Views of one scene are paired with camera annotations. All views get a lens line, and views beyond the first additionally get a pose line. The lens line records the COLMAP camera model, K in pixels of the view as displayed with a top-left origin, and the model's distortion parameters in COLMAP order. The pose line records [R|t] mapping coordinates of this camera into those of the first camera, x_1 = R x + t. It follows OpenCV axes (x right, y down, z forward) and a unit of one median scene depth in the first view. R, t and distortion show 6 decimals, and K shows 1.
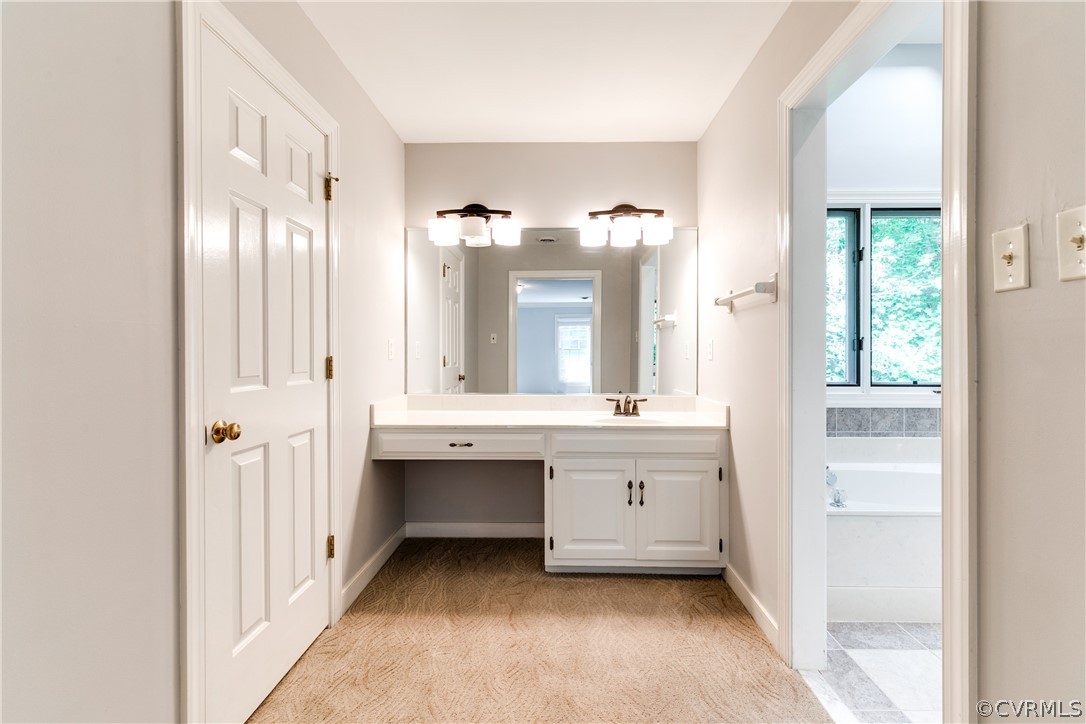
lens RADIAL K [[493.9, 0, 544.2], [0, 493.9, 353.1], [0, 0, 1]] dist [0.013485, -0.003520]
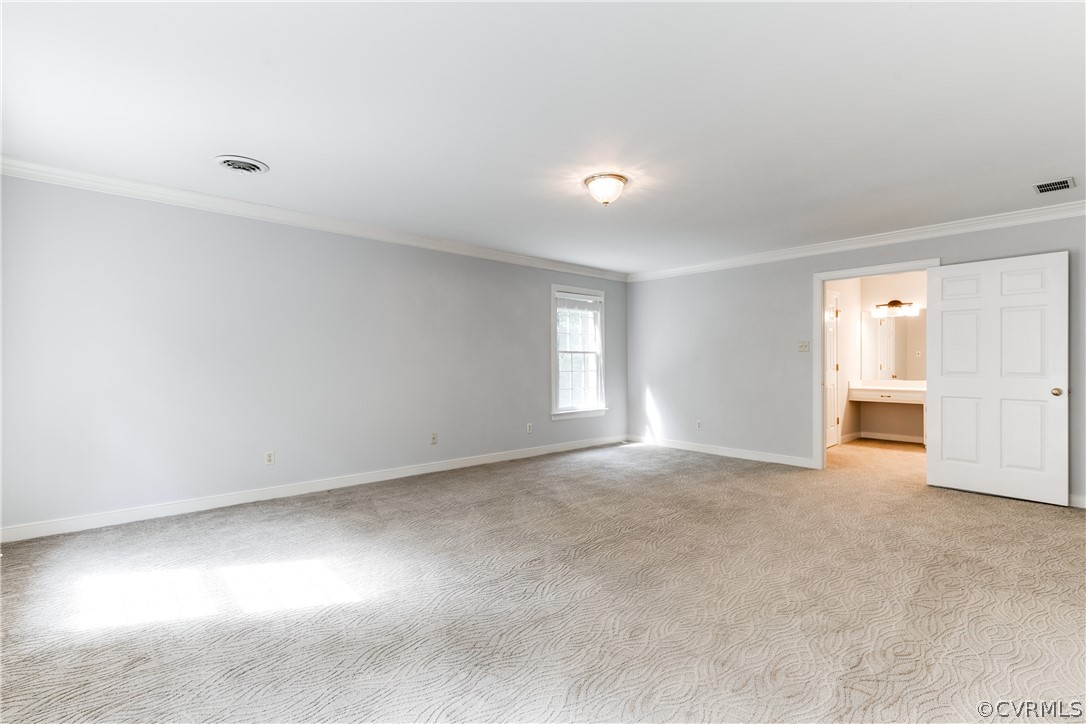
lens RADIAL K [[493.9, 0, 548.9], [0, 493.9, 362.6], [0, 0, 1]] dist [0.013485, -0.003520]
pose [[0.693691, 0.001009, -0.720272, 0.507088], [-0.001921, 0.999998, -0.000450, 0.002535], [0.720270, 0.001696, 0.693691, -2.200536]]
